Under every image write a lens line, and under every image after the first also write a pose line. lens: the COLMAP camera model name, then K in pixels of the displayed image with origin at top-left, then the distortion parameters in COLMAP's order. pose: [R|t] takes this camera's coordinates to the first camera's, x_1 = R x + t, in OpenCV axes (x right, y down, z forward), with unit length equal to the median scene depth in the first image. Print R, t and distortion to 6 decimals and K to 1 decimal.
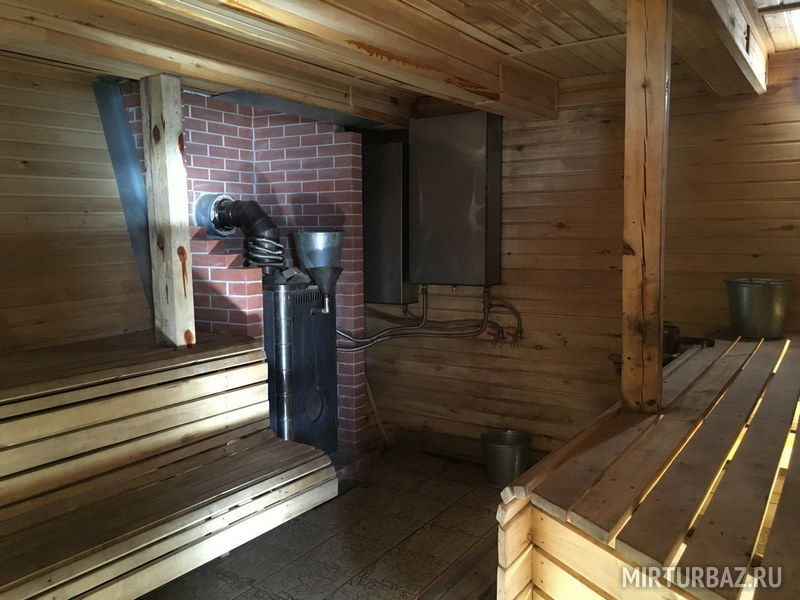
lens RADIAL K [[696.1, 0, 402.4], [0, 696.1, 299.5], [0, 0, 1]] dist [0.037523, -0.020642]
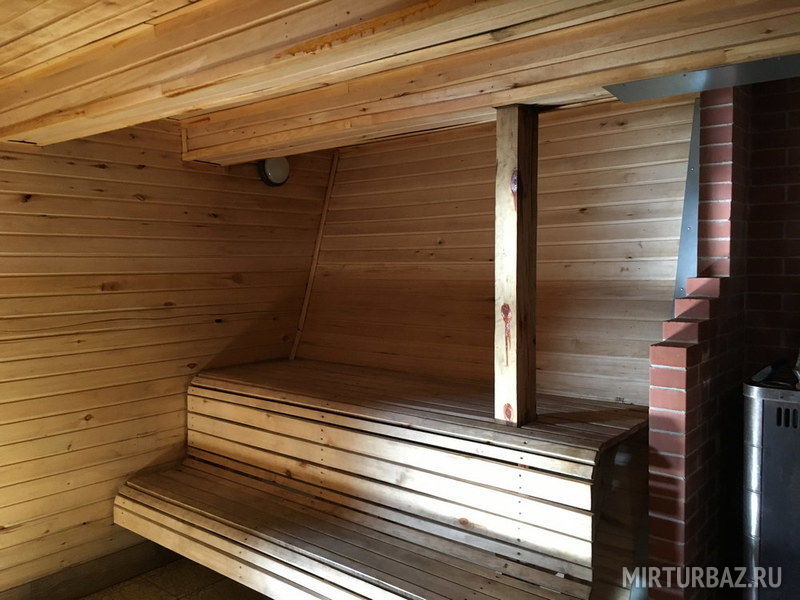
lens RADIAL K [[696.1, 0, 402.4], [0, 696.1, 299.5], [0, 0, 1]] dist [0.037523, -0.020642]
pose [[-0.130692, 0.067614, -0.989115, 0.480481], [-0.092251, 0.992514, 0.080036, -0.123843], [0.987122, 0.101707, -0.123477, 0.881269]]
